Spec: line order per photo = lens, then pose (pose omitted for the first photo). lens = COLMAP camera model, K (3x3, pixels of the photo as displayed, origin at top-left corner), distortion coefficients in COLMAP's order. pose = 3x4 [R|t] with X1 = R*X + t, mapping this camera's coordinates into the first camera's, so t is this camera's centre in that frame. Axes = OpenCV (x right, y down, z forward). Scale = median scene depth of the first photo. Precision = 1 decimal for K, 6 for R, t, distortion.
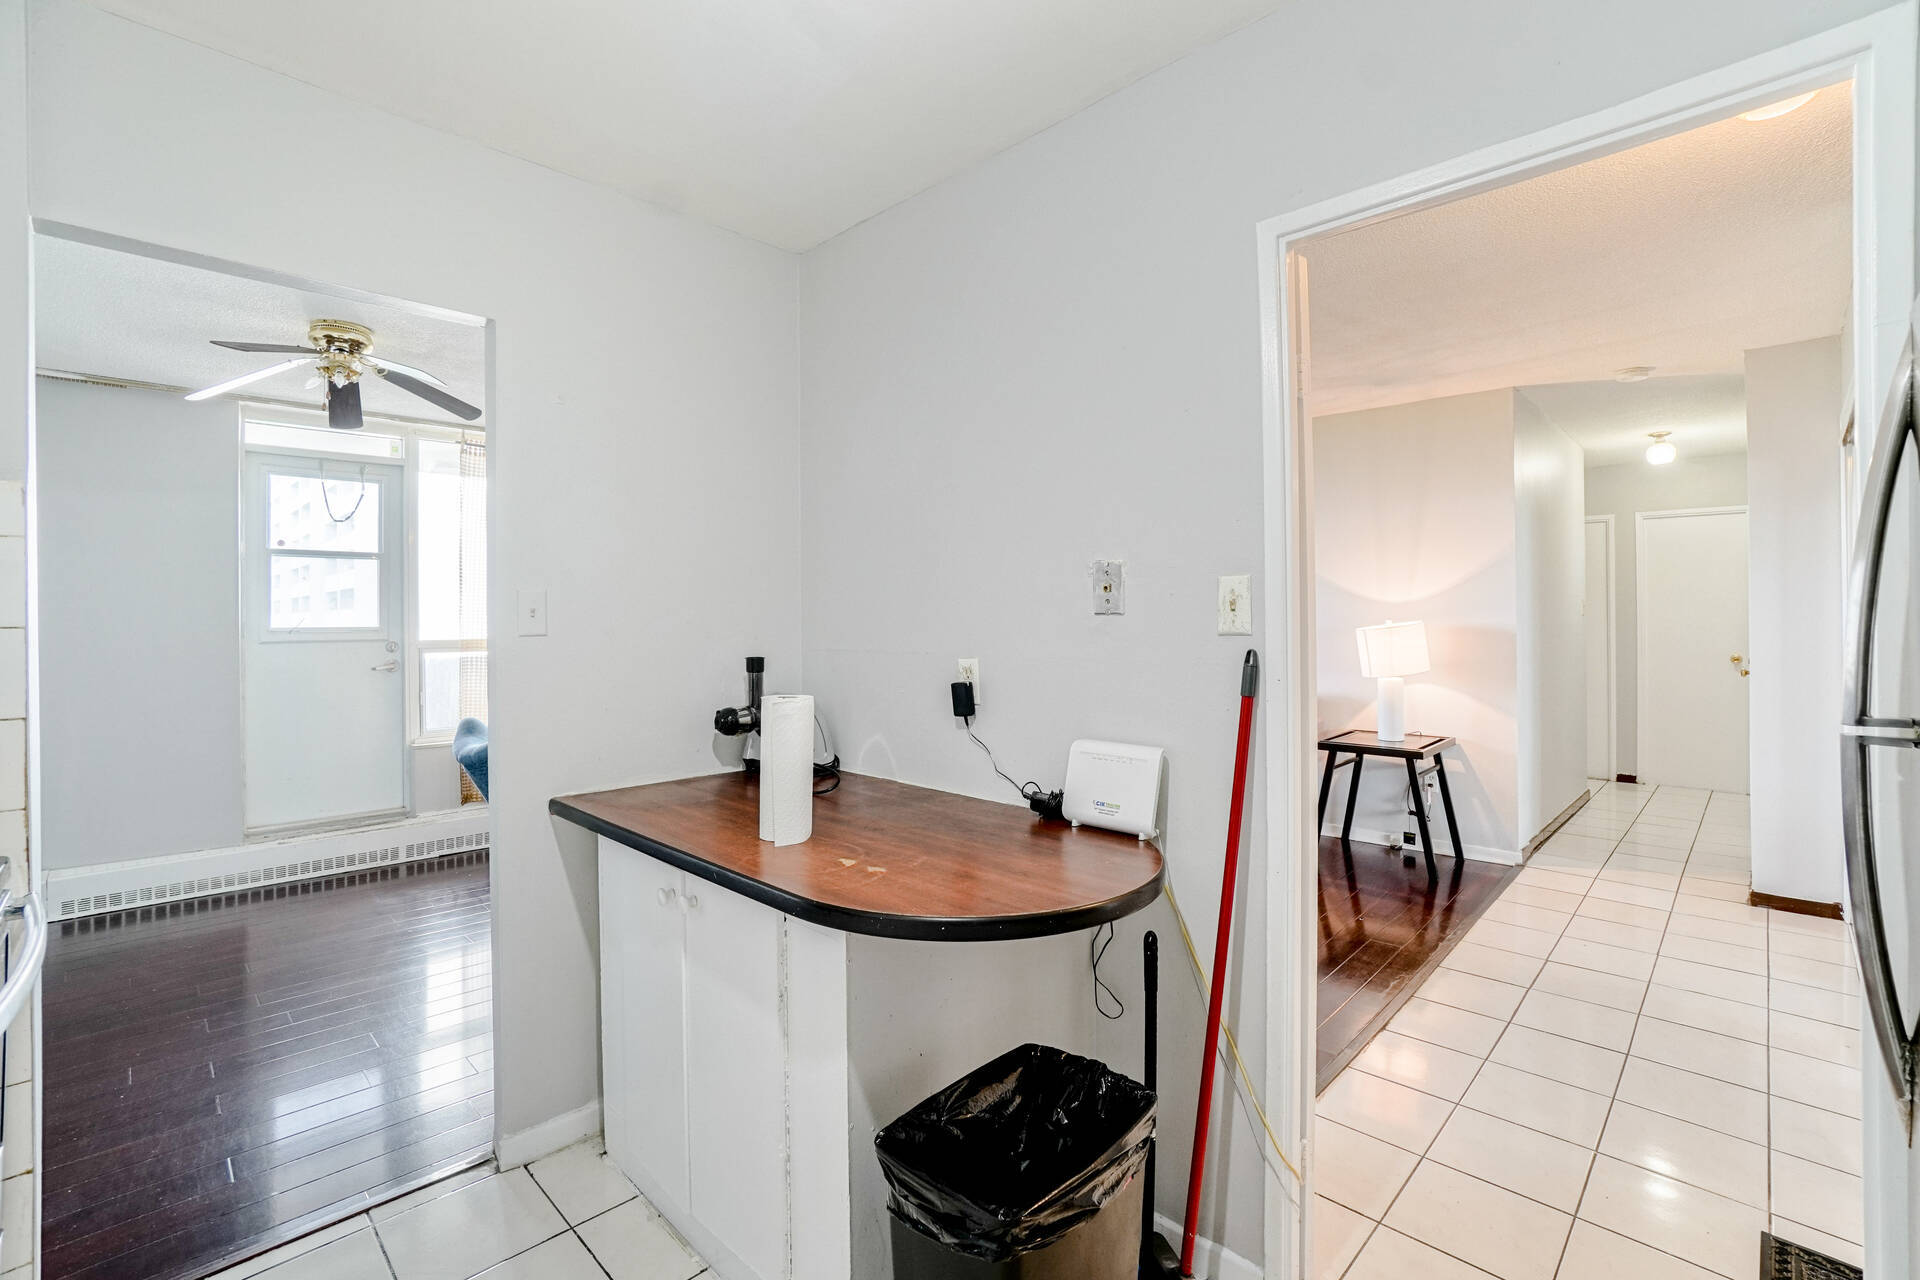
lens RADIAL K [[849.6, 0, 995.2], [0, 849.6, 611.9], [0, 0, 1]] dist [-0.020185, 0.004421]
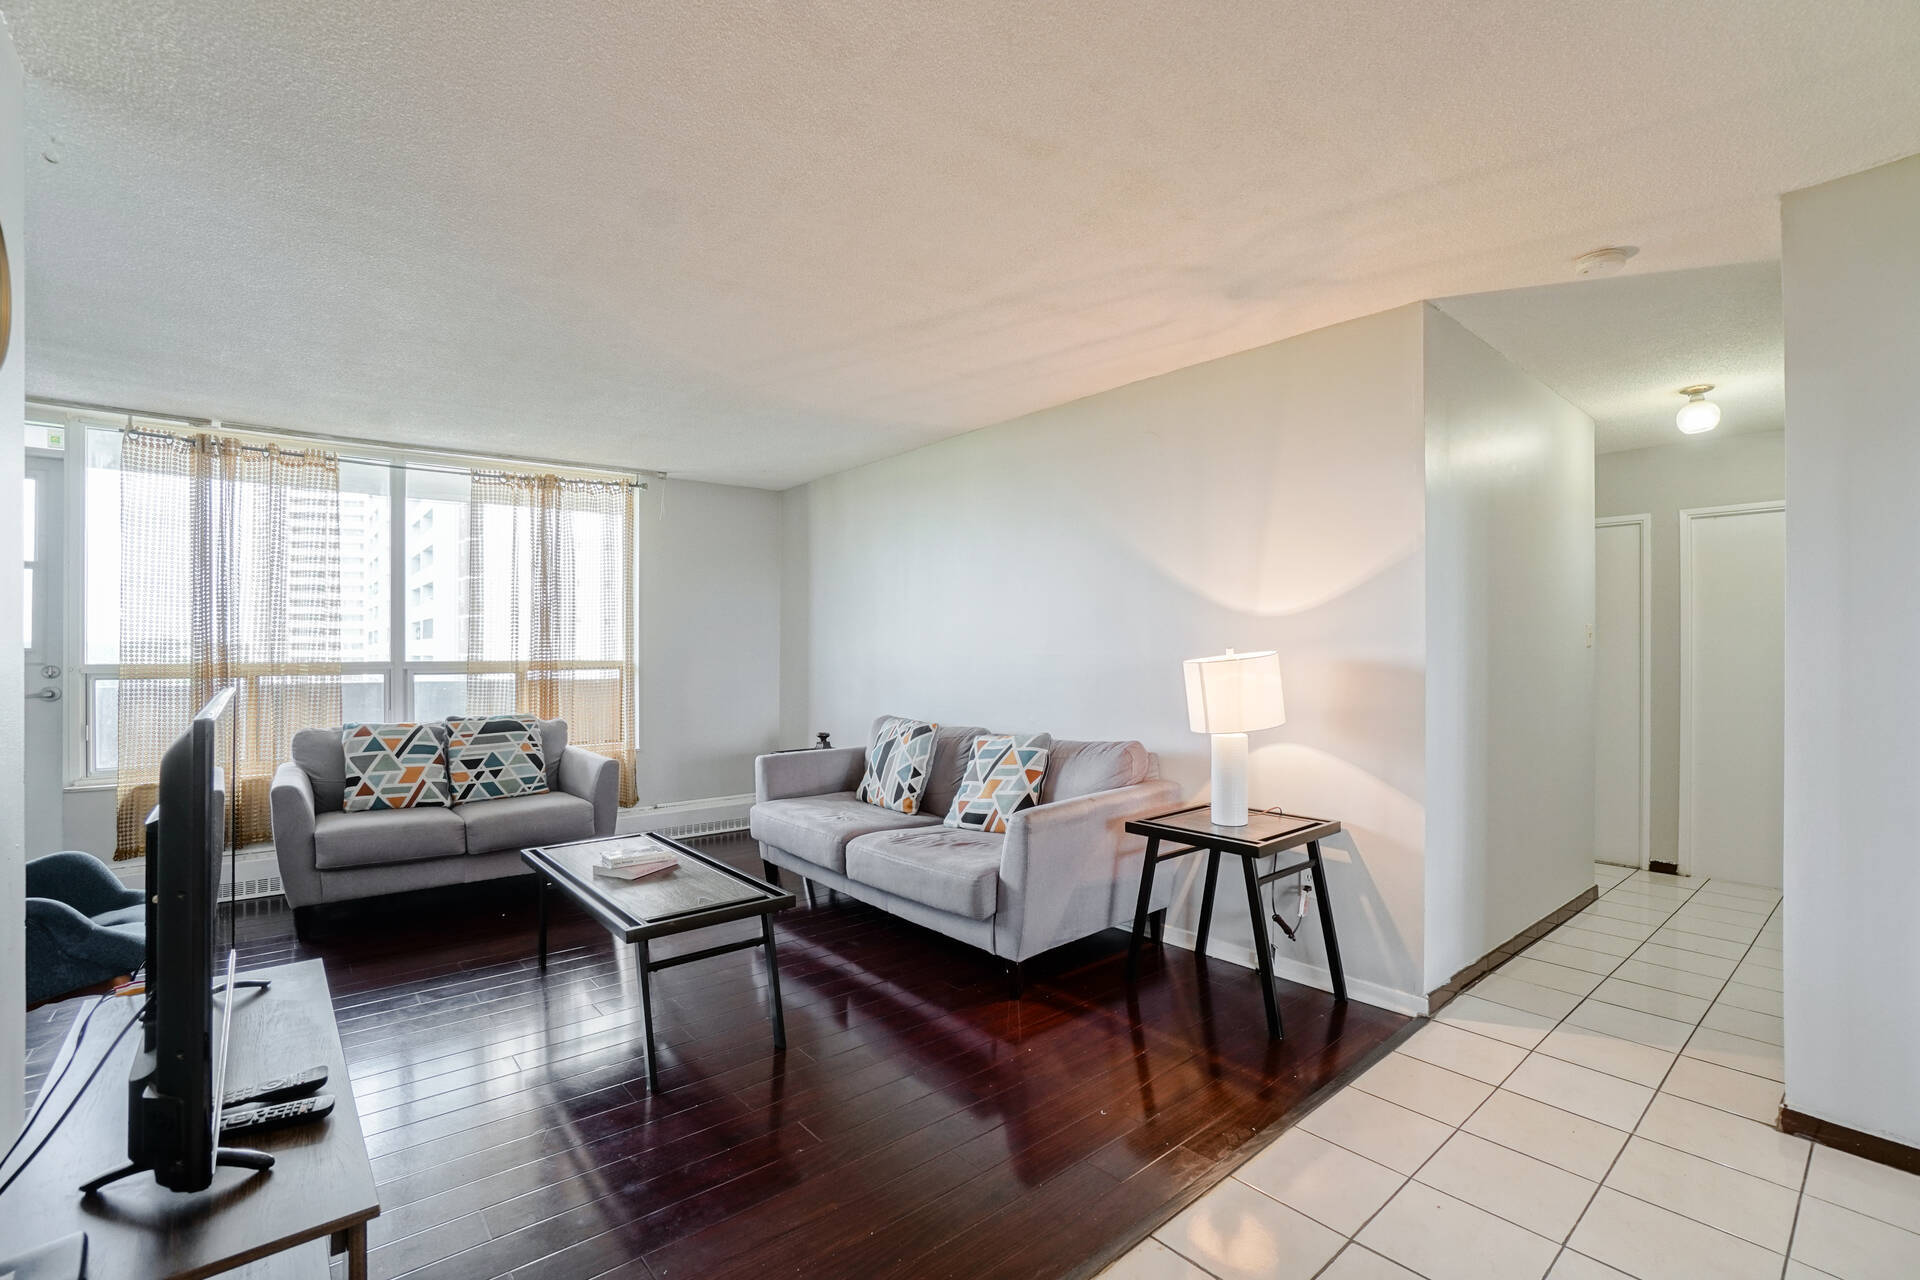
lens RADIAL K [[849.6, 0, 958.8], [0, 849.6, 650.4], [0, 0, 1]] dist [-0.020185, 0.004421]
pose [[0.993549, 0.008898, -0.113057, 0.312464], [-0.008010, 0.999933, 0.008310, 0.005926], [0.113123, -0.007350, 0.993554, 0.280665]]
